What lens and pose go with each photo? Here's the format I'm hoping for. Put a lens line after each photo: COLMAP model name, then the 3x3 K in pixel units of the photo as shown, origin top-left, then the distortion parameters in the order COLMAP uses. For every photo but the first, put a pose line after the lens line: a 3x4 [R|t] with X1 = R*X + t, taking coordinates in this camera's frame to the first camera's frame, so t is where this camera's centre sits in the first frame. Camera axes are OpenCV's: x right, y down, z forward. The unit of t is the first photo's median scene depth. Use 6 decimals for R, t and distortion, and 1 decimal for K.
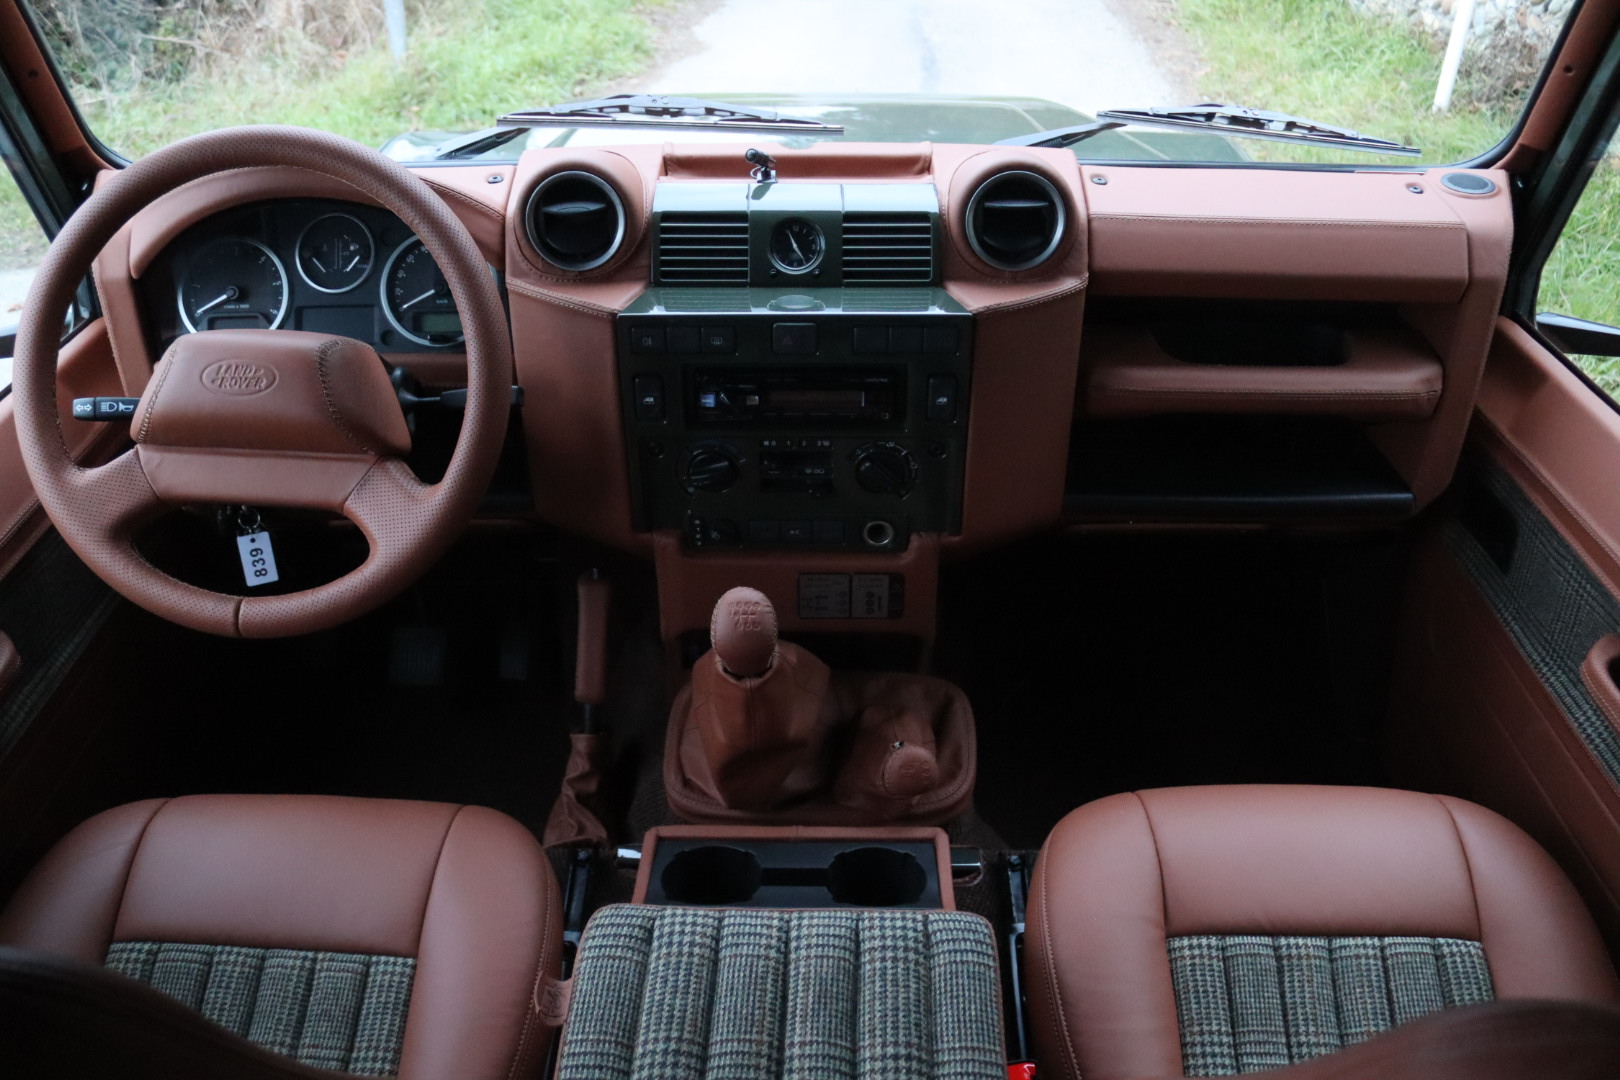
lens RADIAL K [[1383.3, 0, 810.7], [0, 1383.3, 562.9], [0, 0, 1]] dist [-0.165198, 0.157673]
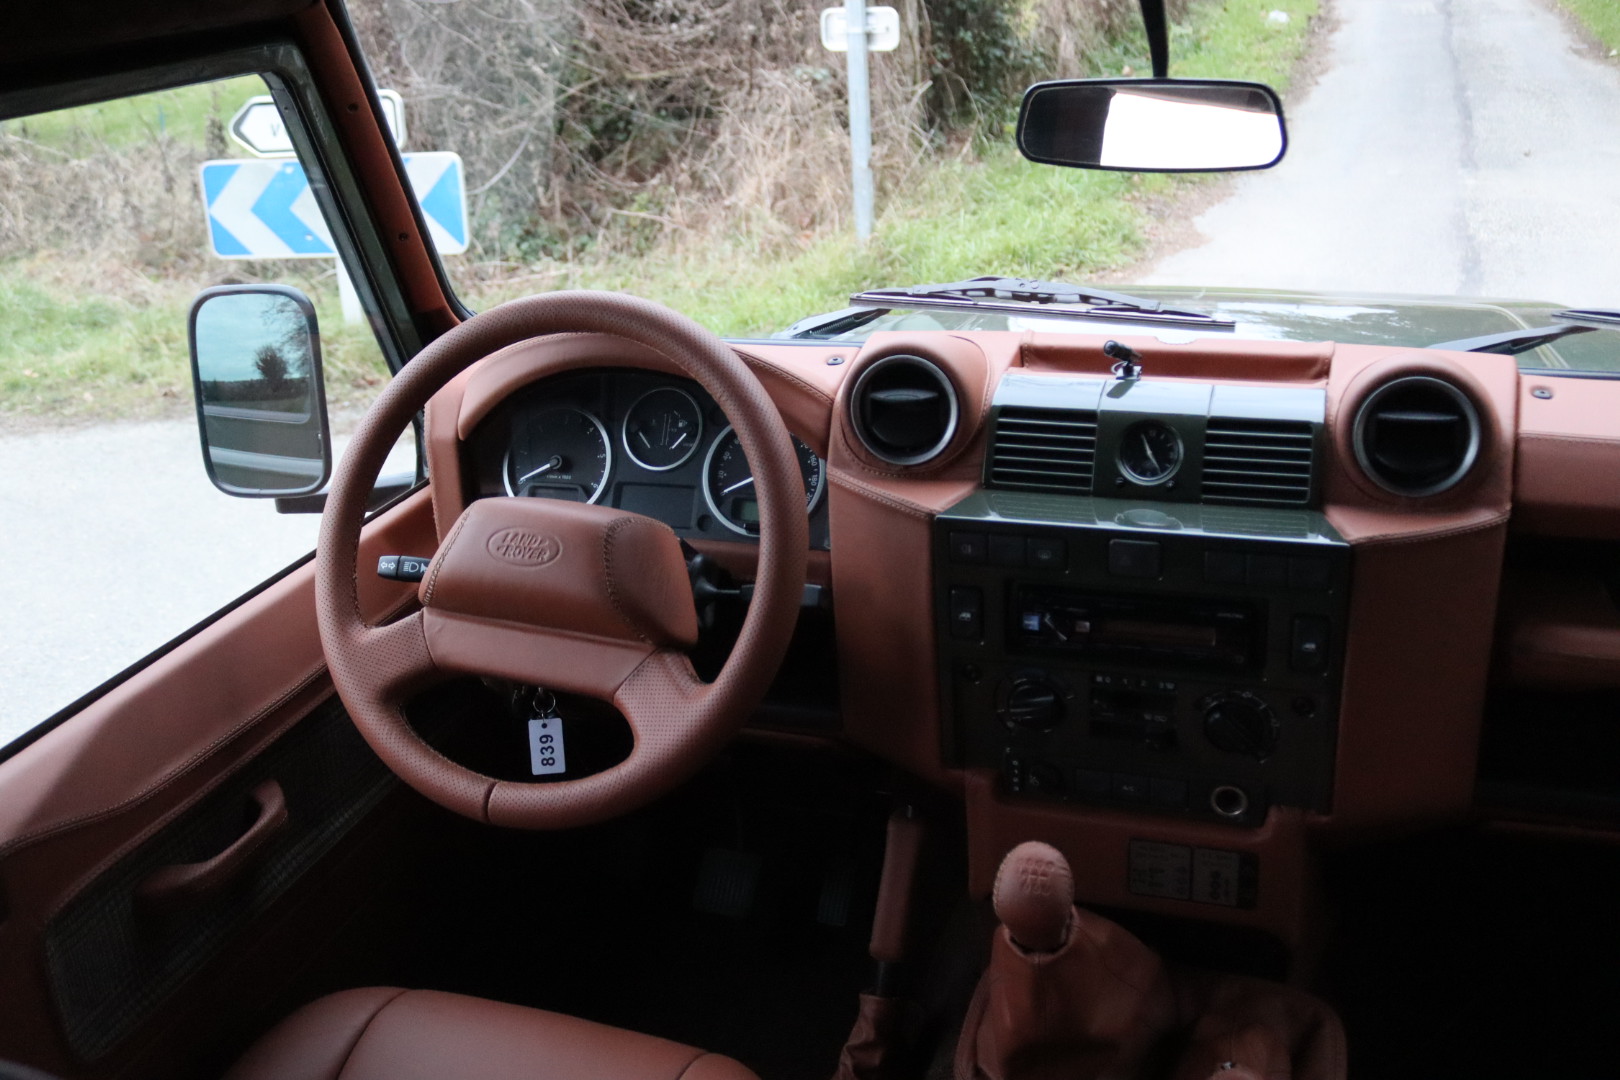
lens RADIAL K [[1596.5, 0, 810.0], [0, 1596.5, 540.0], [0, 0, 1]] dist [-0.136723, 0.156061]
pose [[0.943620, 0.072838, -0.322918, 0.106558], [-0.128624, 0.979519, -0.154918, 0.004039], [0.305020, 0.187718, 0.933662, 0.014095]]
